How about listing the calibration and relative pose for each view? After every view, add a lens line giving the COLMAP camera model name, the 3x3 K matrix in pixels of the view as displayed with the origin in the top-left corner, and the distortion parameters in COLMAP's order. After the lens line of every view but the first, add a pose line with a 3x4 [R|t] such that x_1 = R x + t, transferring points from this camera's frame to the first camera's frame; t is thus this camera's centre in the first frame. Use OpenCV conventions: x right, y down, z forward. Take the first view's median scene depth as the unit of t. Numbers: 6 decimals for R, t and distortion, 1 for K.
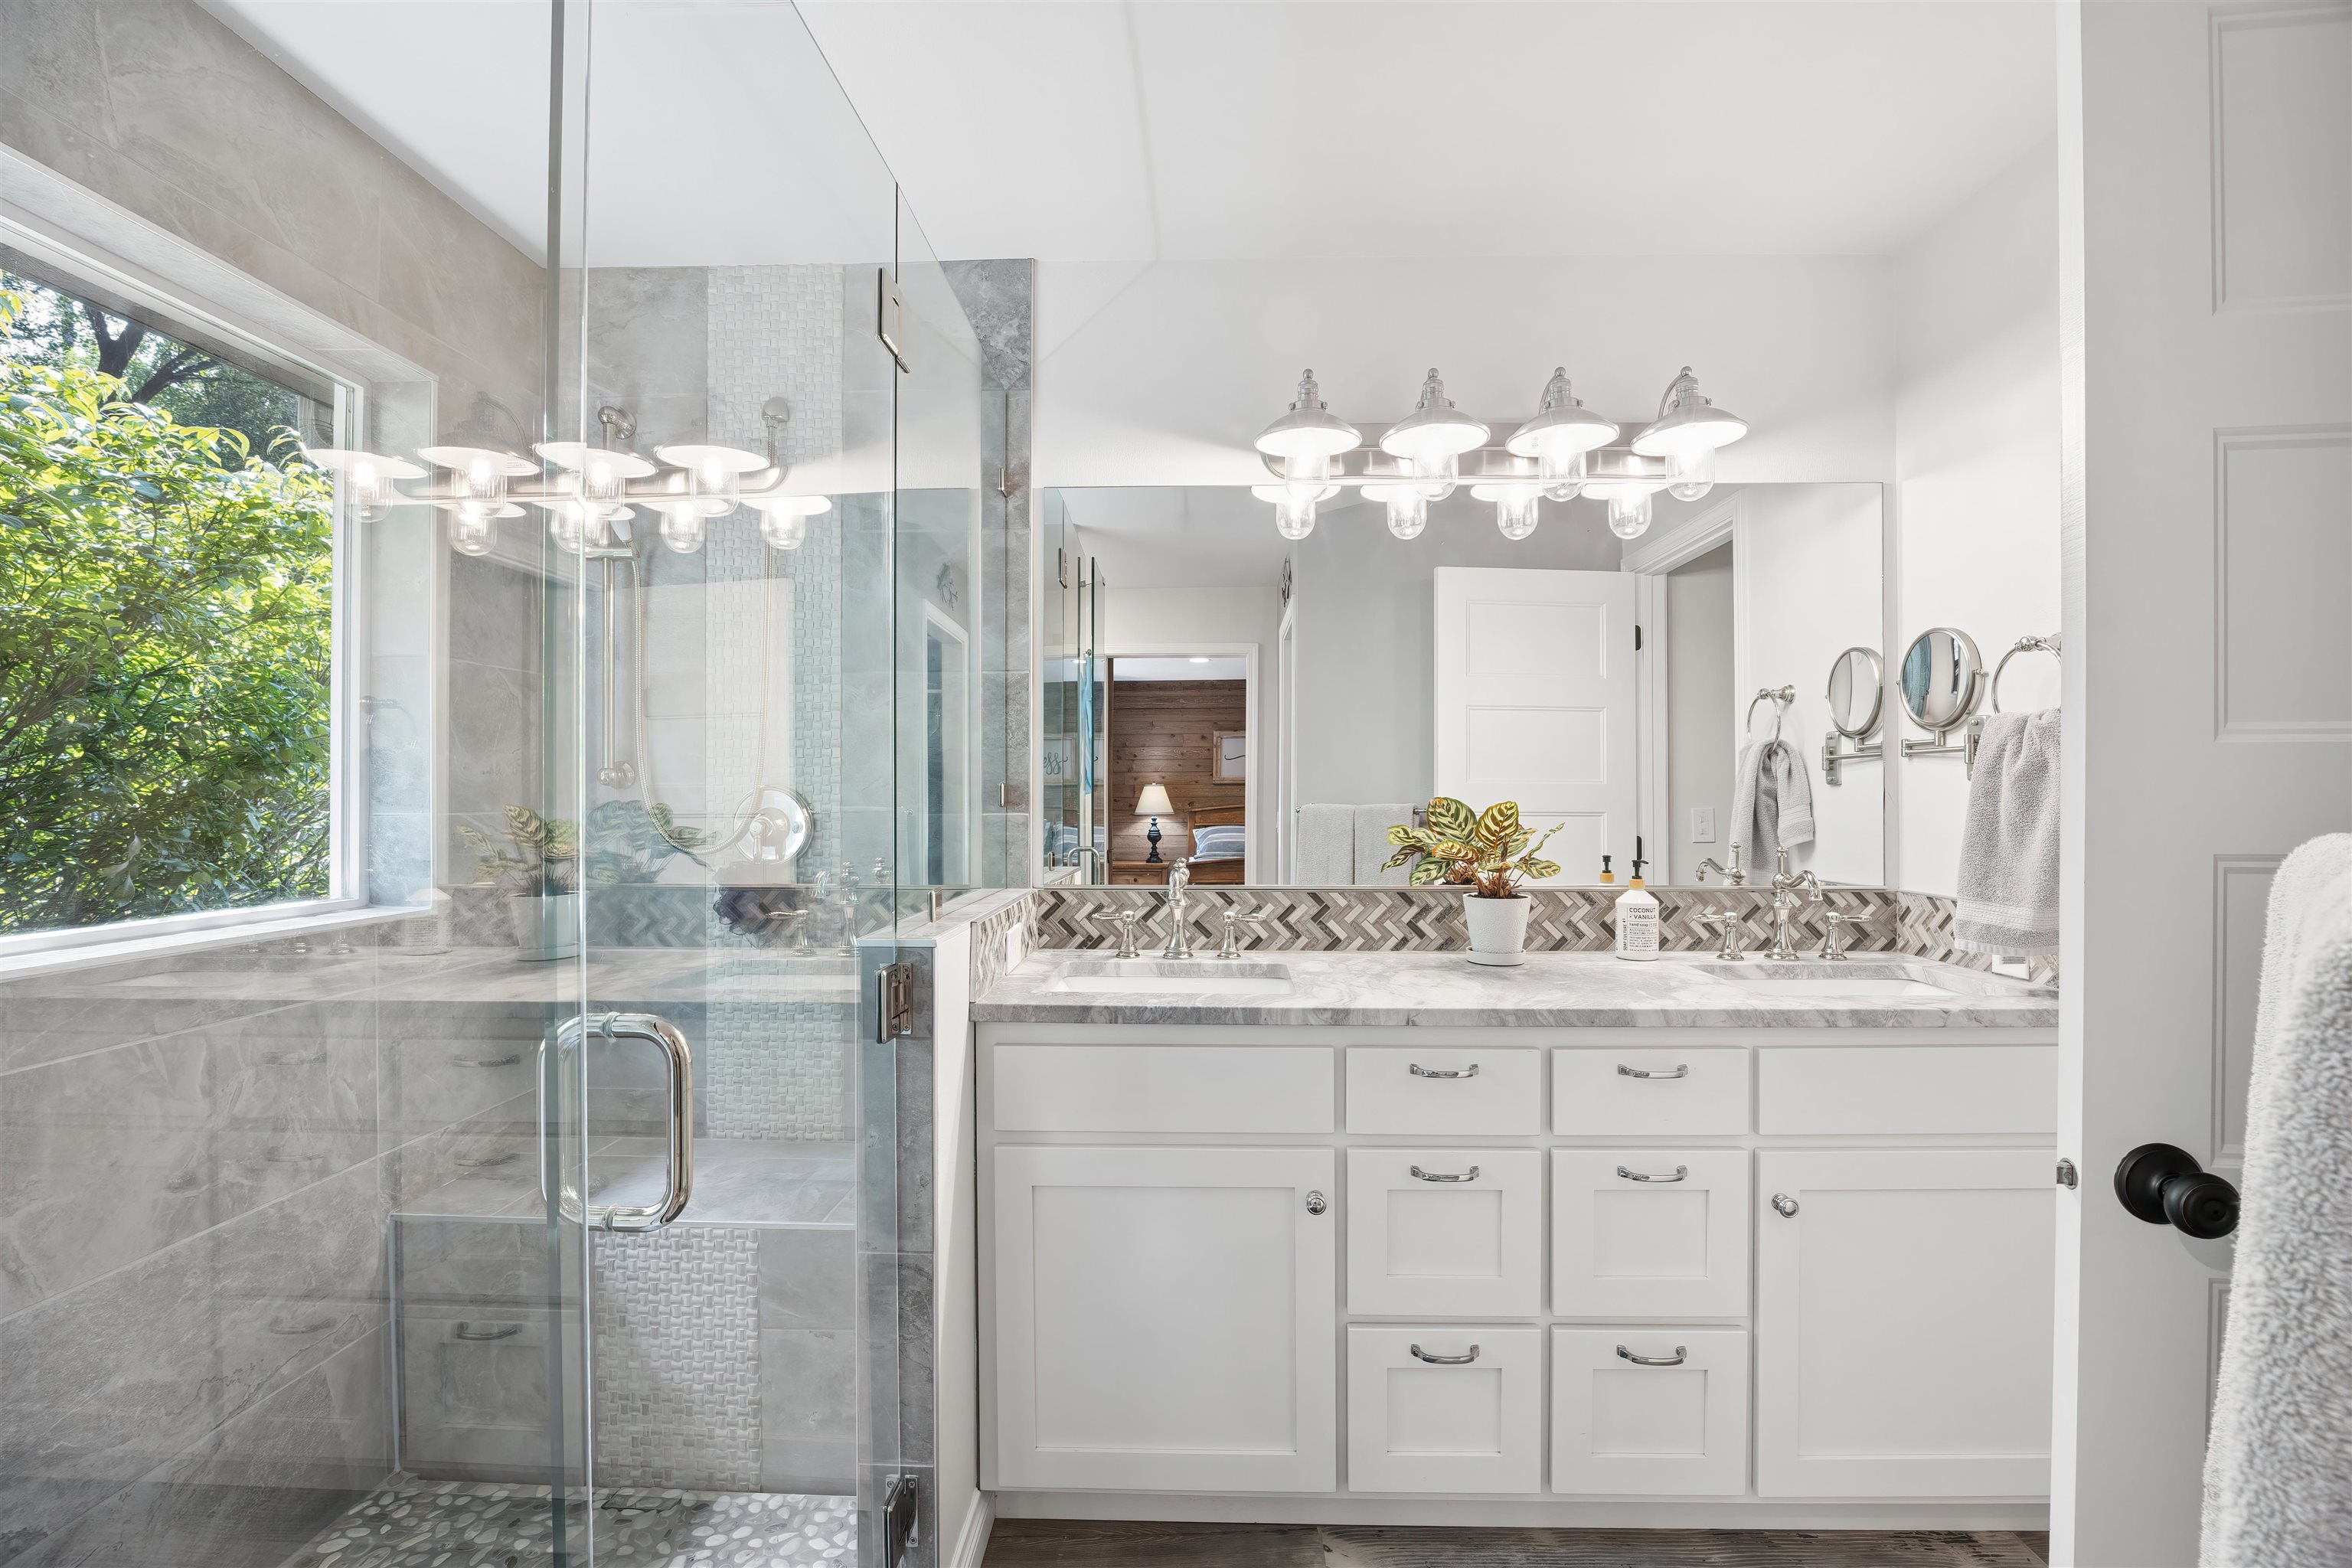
lens RADIAL K [[1004.3, 0, 1184.5], [0, 1004.3, 782.2], [0, 0, 1]] dist [-0.017074, 0.000235]
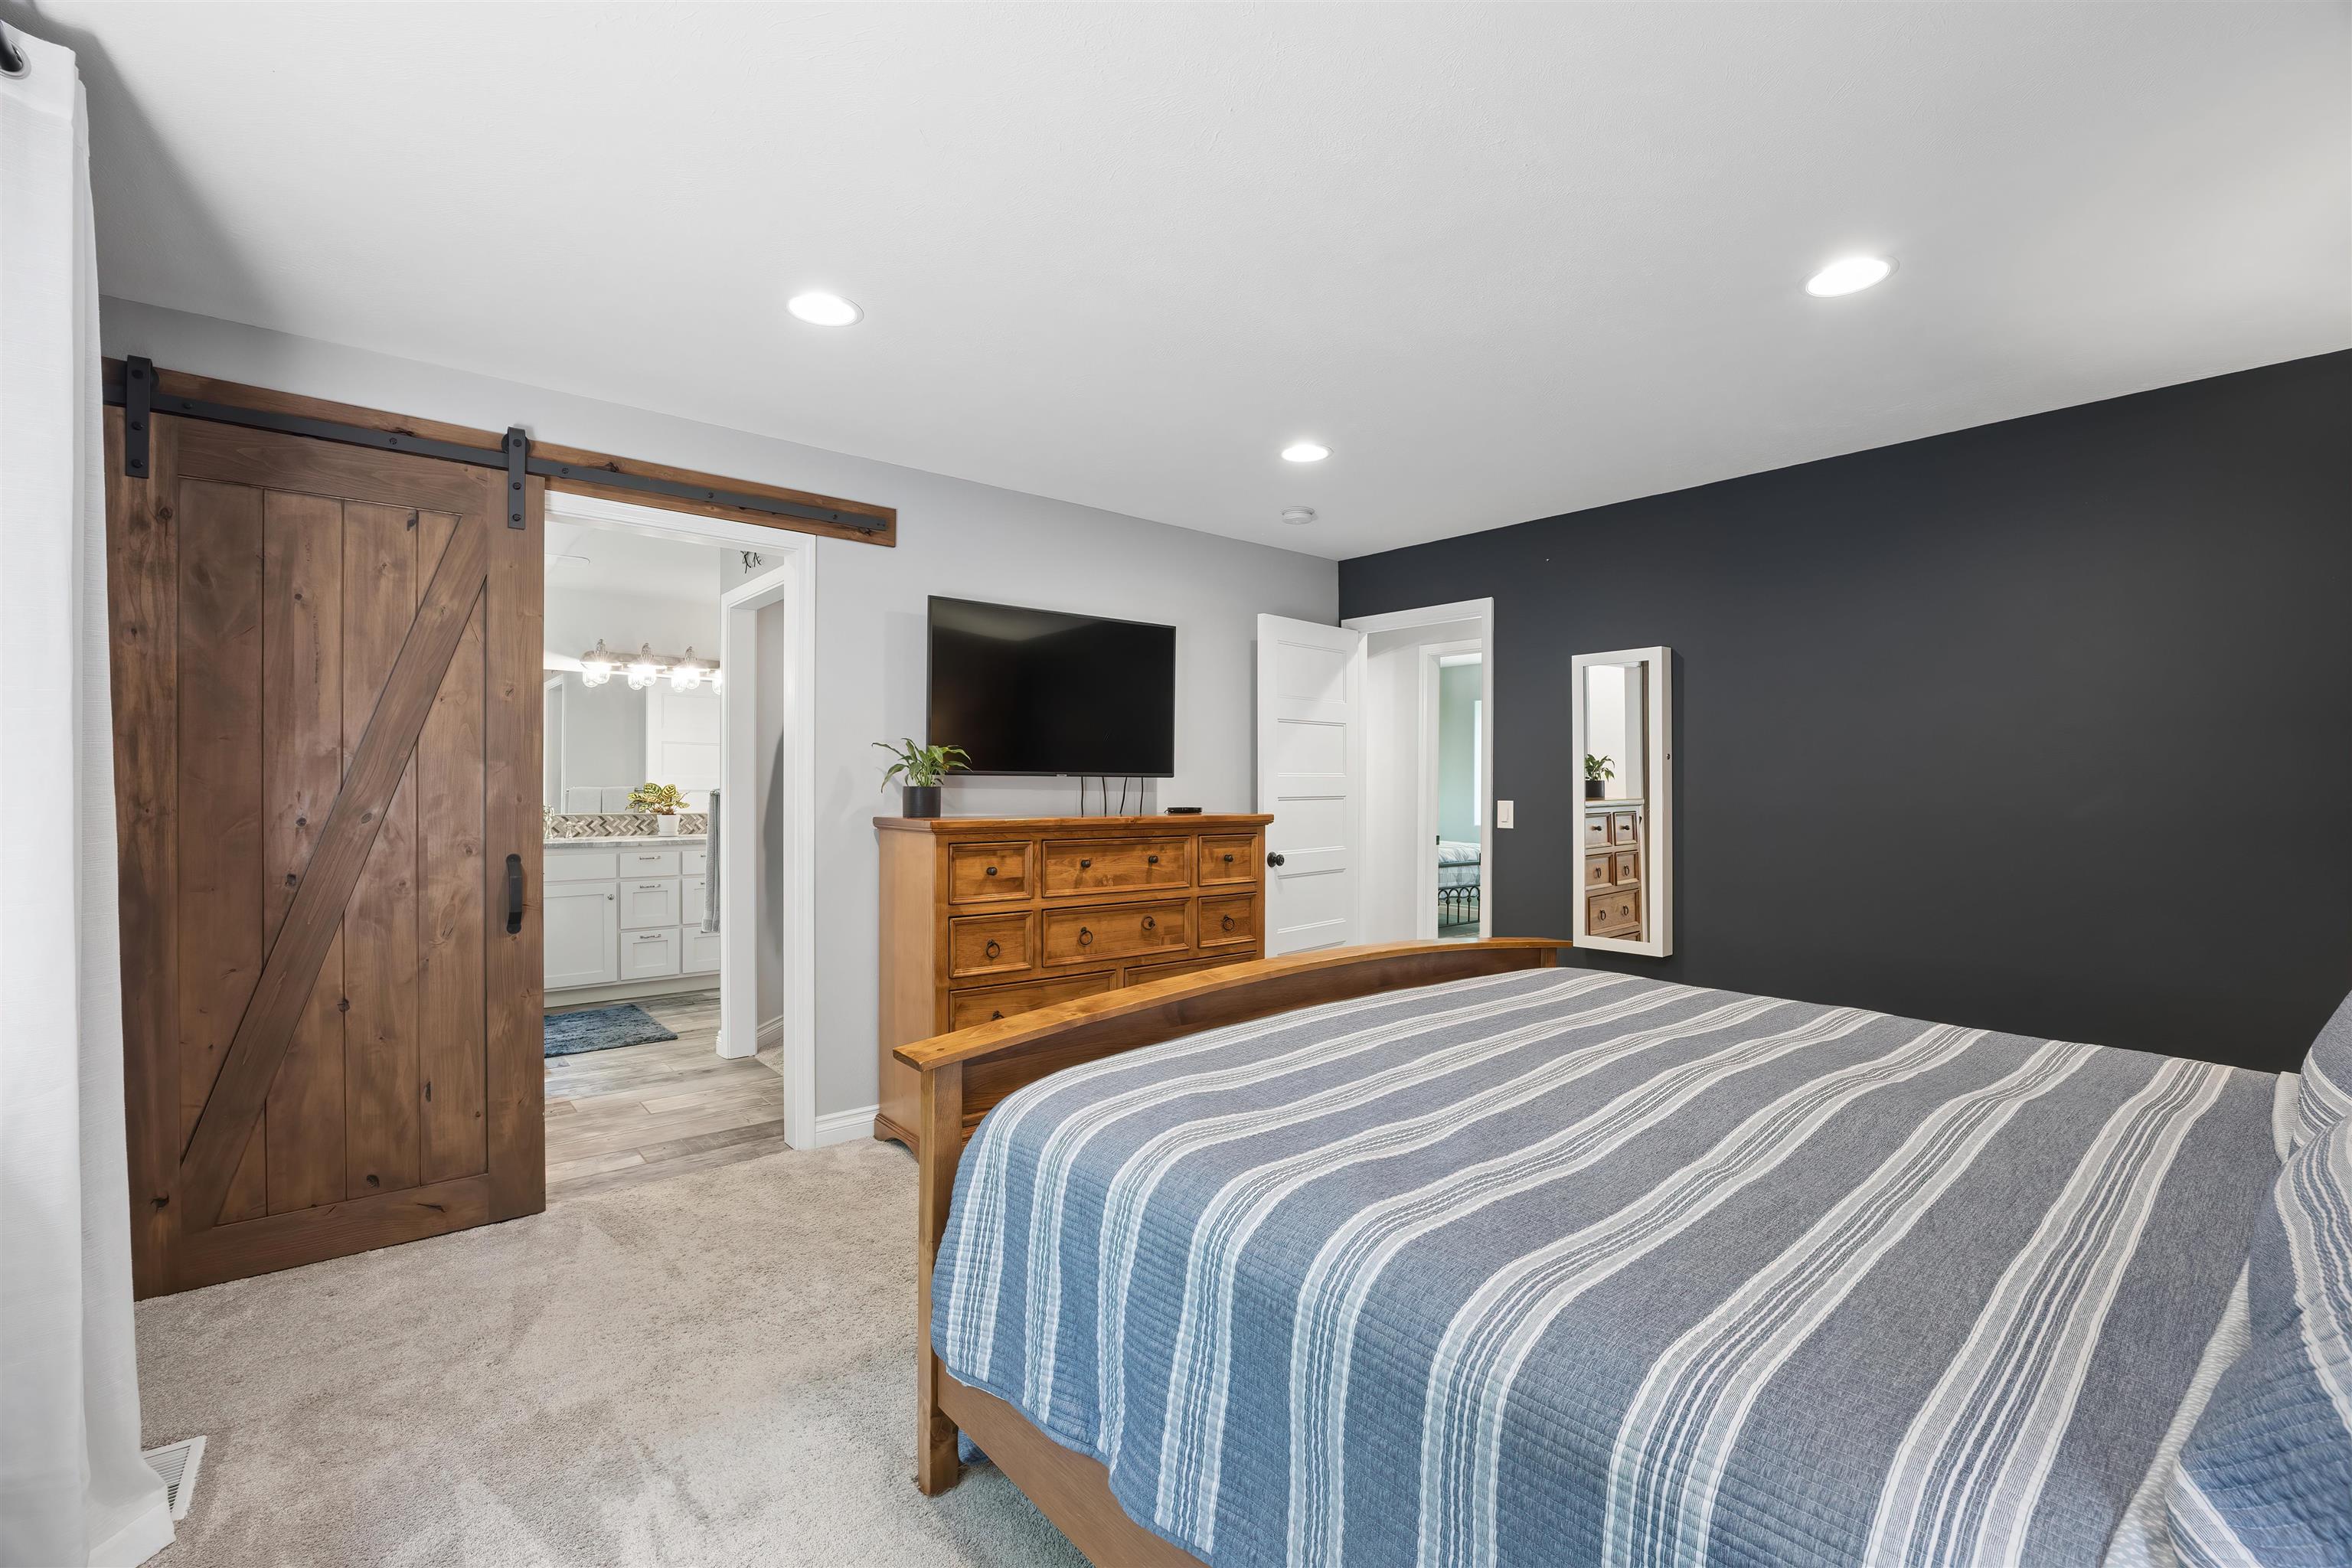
lens RADIAL K [[1004.3, 0, 1184.5], [0, 1004.3, 782.2], [0, 0, 1]] dist [-0.017074, 0.000235]
pose [[0.735853, 0.003089, 0.677135, -0.620647], [-0.004963, 0.999987, 0.000831, 0.001996], [-0.677123, -0.003973, 0.735859, -2.403535]]
